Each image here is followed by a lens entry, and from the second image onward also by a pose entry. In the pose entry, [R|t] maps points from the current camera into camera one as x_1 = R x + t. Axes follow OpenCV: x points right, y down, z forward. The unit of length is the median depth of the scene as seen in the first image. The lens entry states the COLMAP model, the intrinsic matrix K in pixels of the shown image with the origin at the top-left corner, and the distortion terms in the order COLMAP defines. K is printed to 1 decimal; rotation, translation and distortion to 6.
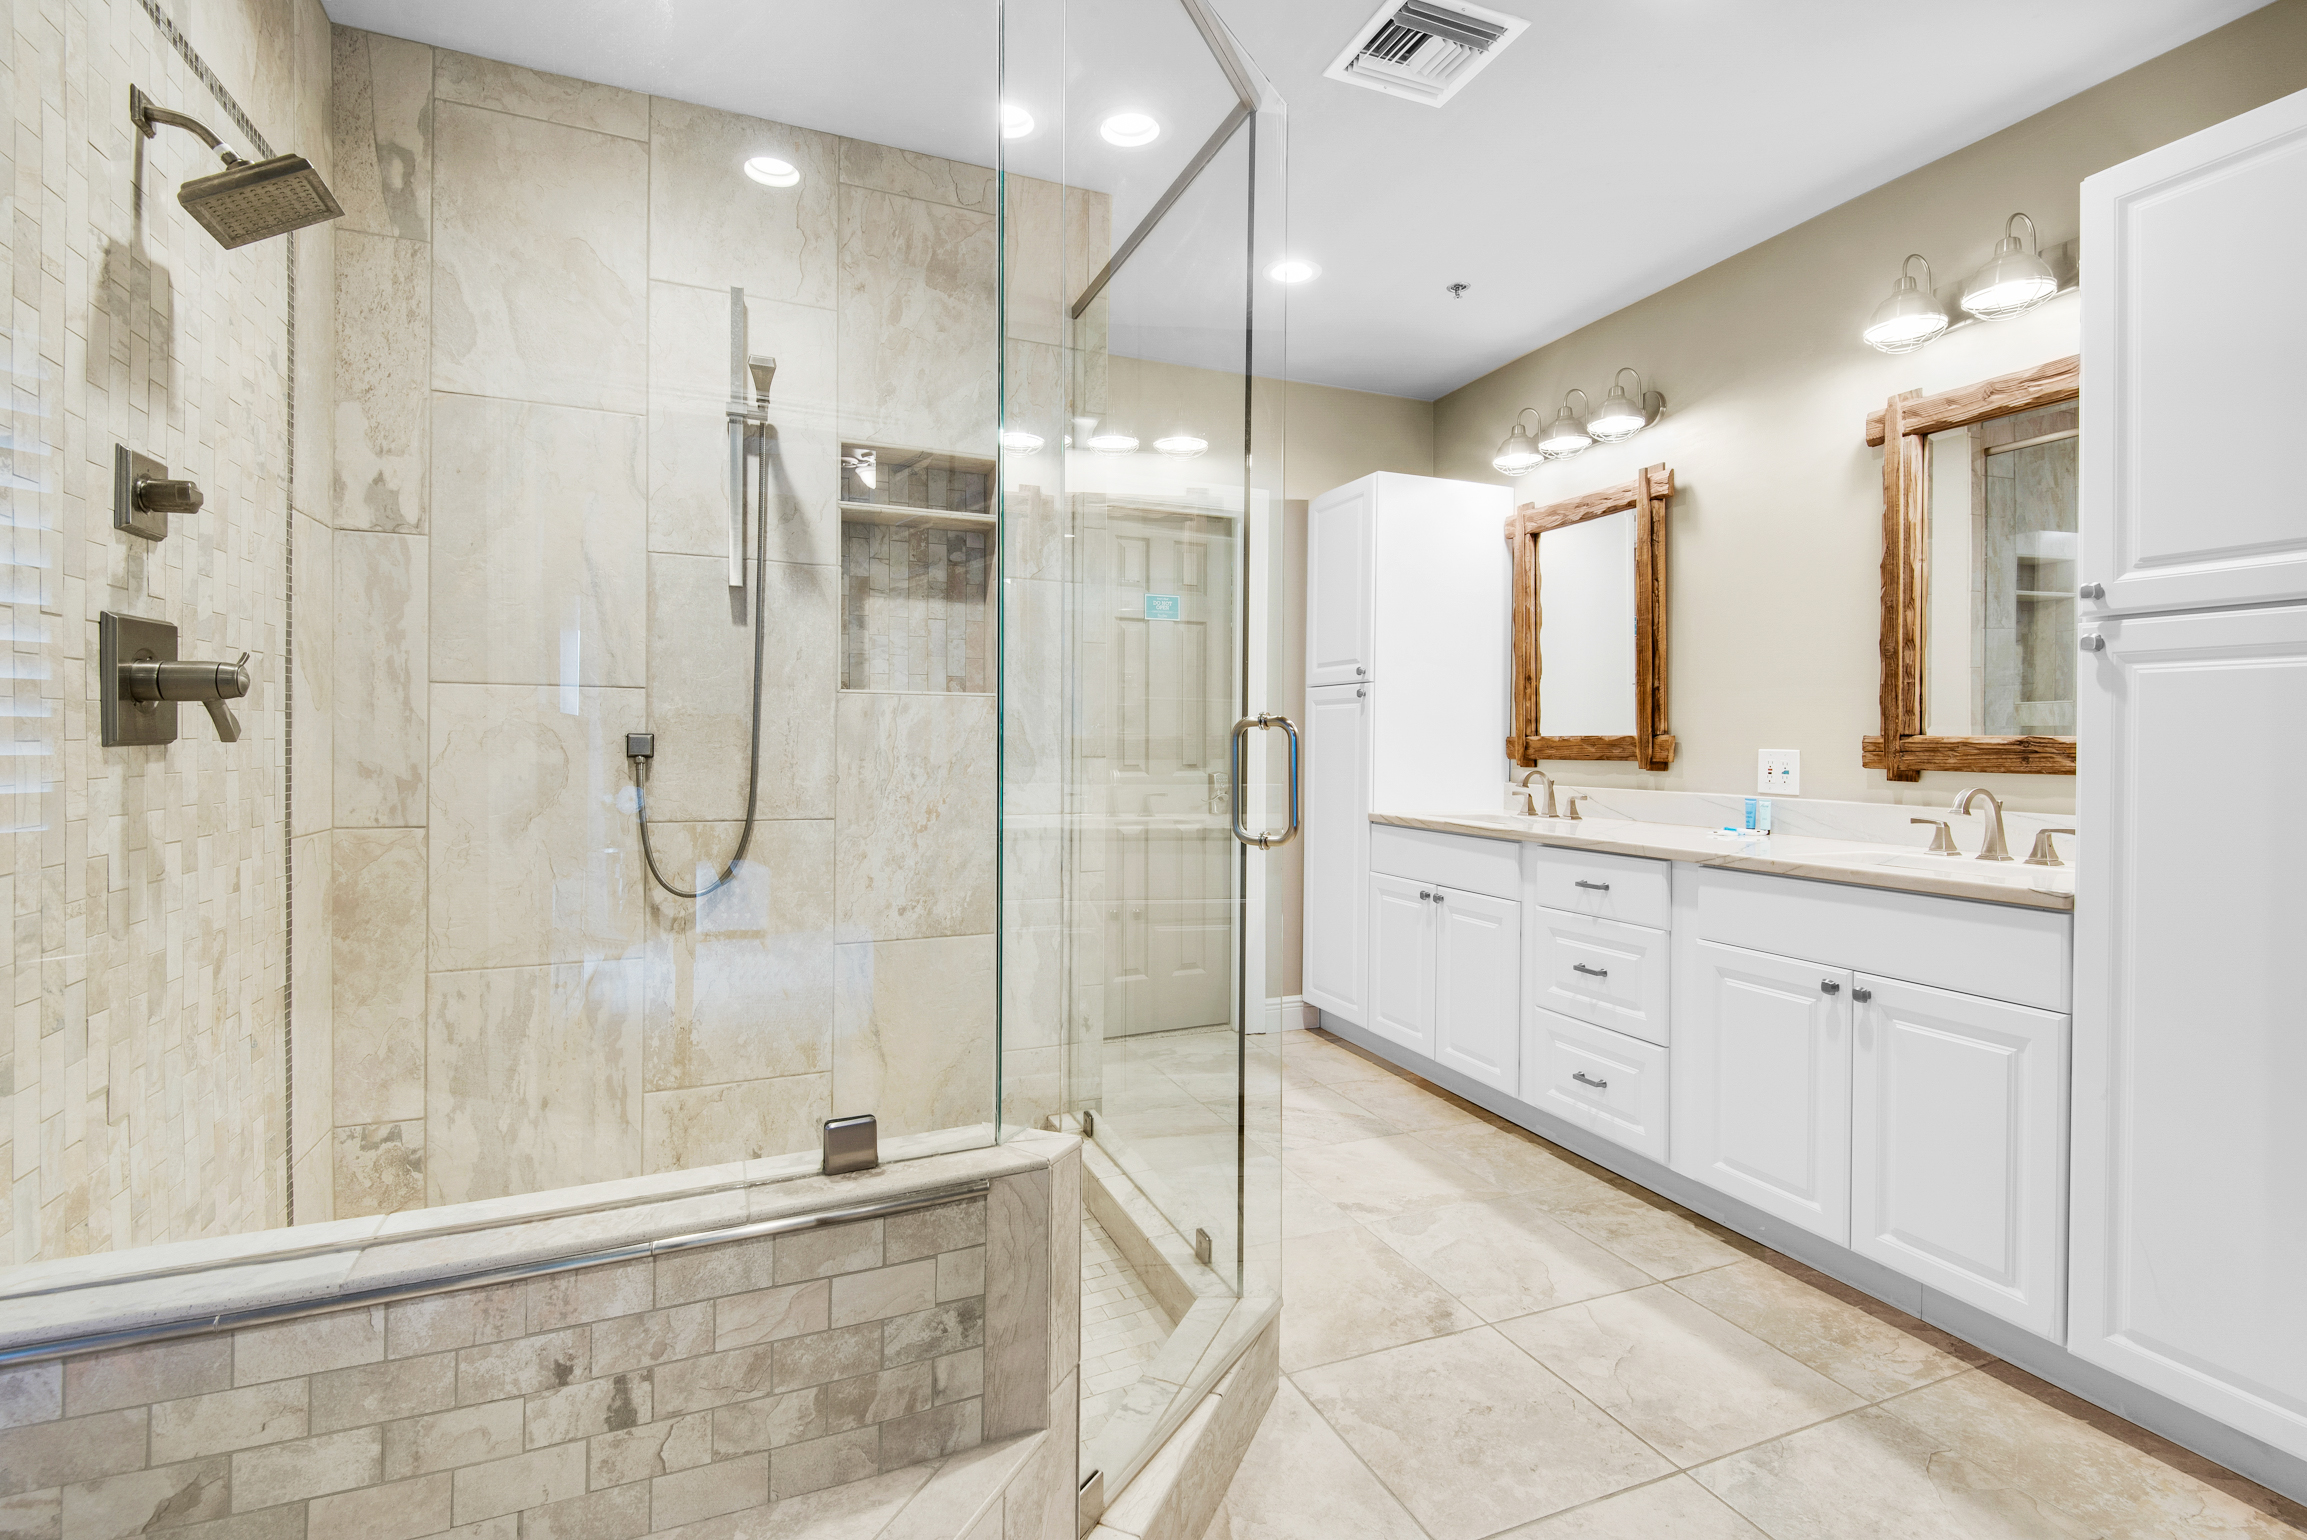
lens RADIAL K [[1060.6, 0, 1153.3], [0, 1060.6, 736.3], [0, 0, 1]] dist [-0.001277, -0.008148]
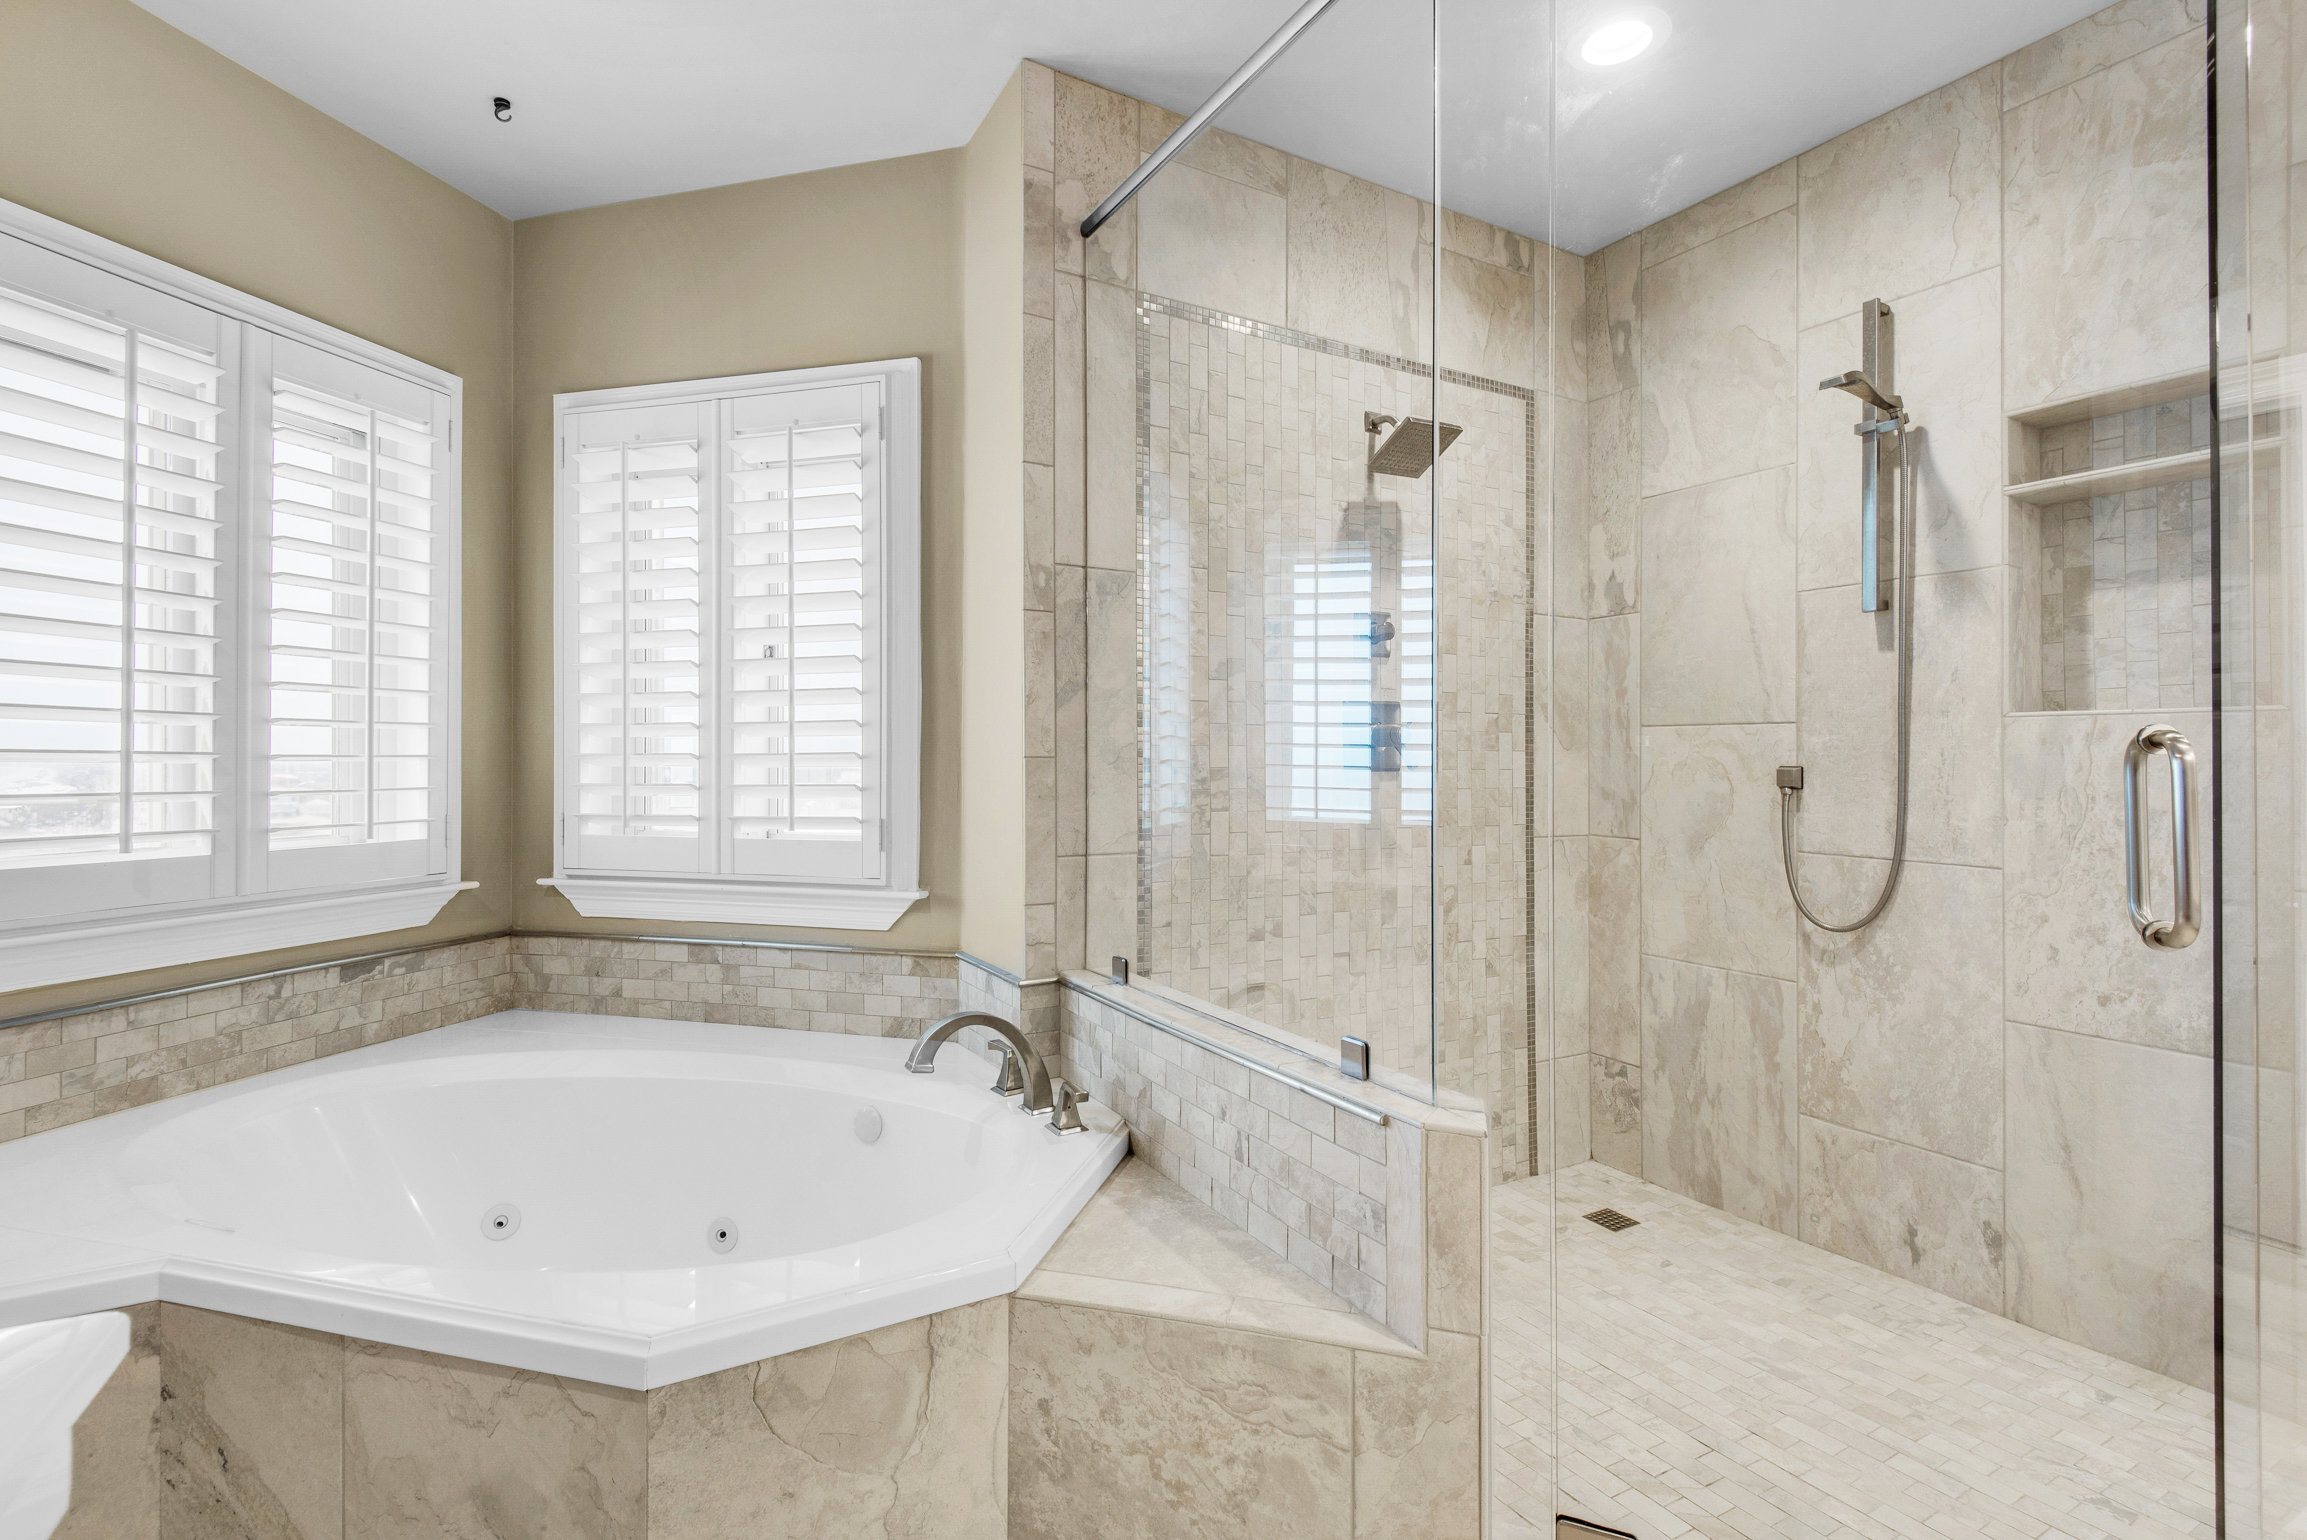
lens RADIAL K [[1030.8, 0, 1155.7], [0, 1030.8, 757.0], [0, 0, 1]] dist [-0.001819, -0.000438]
pose [[0.097707, -0.011377, -0.995150, 0.472858], [-0.006272, 0.999908, -0.012048, 0.004286], [0.995195, 0.007419, 0.097627, 0.277256]]
